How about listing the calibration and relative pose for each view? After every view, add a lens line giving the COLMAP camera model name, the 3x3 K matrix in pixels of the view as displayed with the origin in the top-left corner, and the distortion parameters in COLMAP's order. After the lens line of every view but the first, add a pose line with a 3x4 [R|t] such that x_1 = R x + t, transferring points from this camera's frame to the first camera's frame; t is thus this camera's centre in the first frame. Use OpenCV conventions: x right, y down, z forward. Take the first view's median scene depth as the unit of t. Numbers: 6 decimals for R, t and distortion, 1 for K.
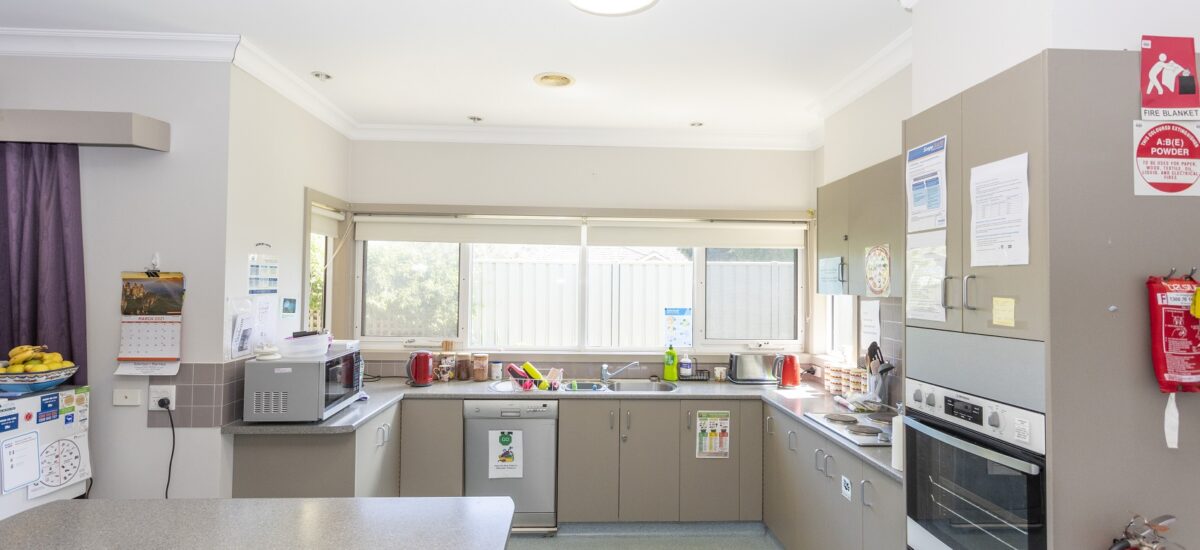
lens RADIAL K [[569.5, 0, 600.0], [0, 569.5, 275.0], [0, 0, 1]] dist [-0.000963, 0.000000]
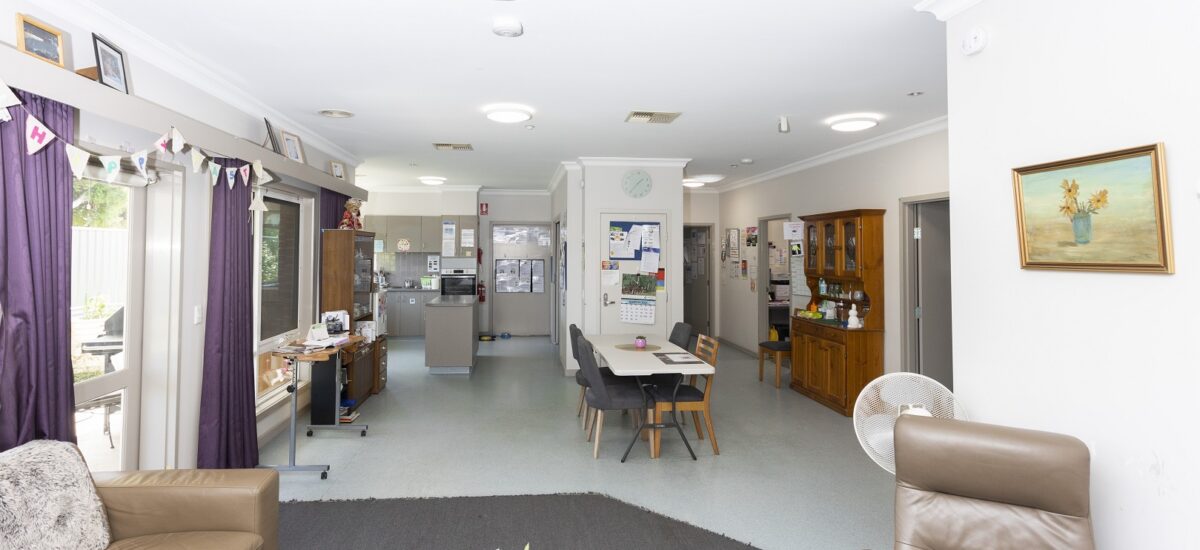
lens RADIAL K [[580.4, 0, 596.0], [0, 580.4, 229.5], [0, 0, 1]] dist [-0.003367, -0.000702]
pose [[-0.071007, 0.025767, 0.997143, -4.570958], [-0.027110, 0.999247, -0.027752, -0.052185], [-0.997107, -0.029003, -0.070255, 0.042199]]
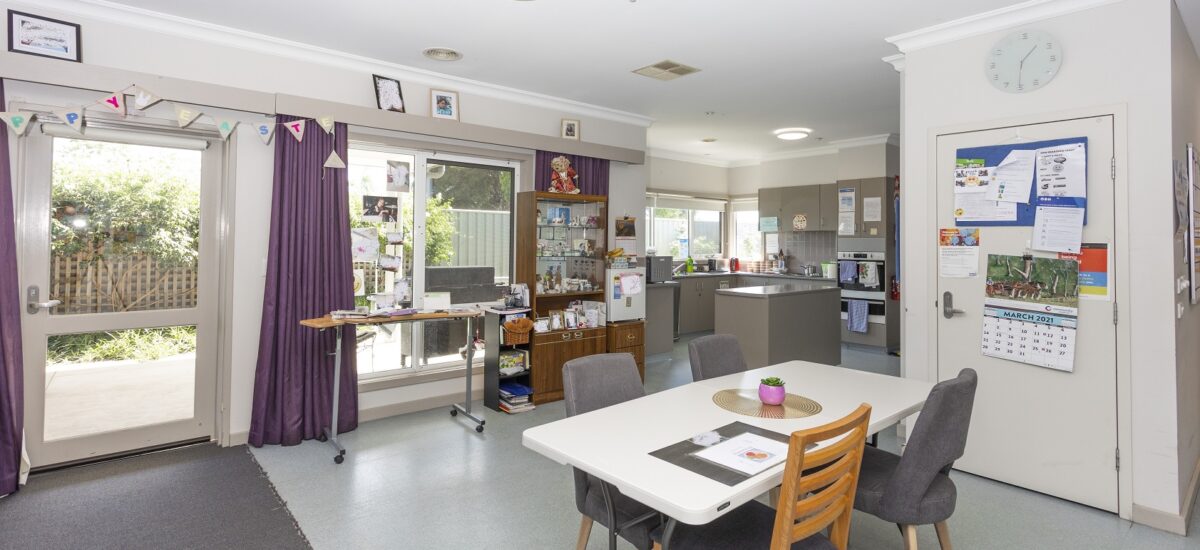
lens RADIAL K [[580.4, 0, 596.0], [0, 580.4, 229.5], [0, 0, 1]] dist [-0.003367, -0.000702]
pose [[0.792023, 0.008576, 0.610431, -3.007892], [-0.012557, 0.999919, 0.002244, 0.051619], [-0.610362, -0.009442, 0.792067, -1.012252]]
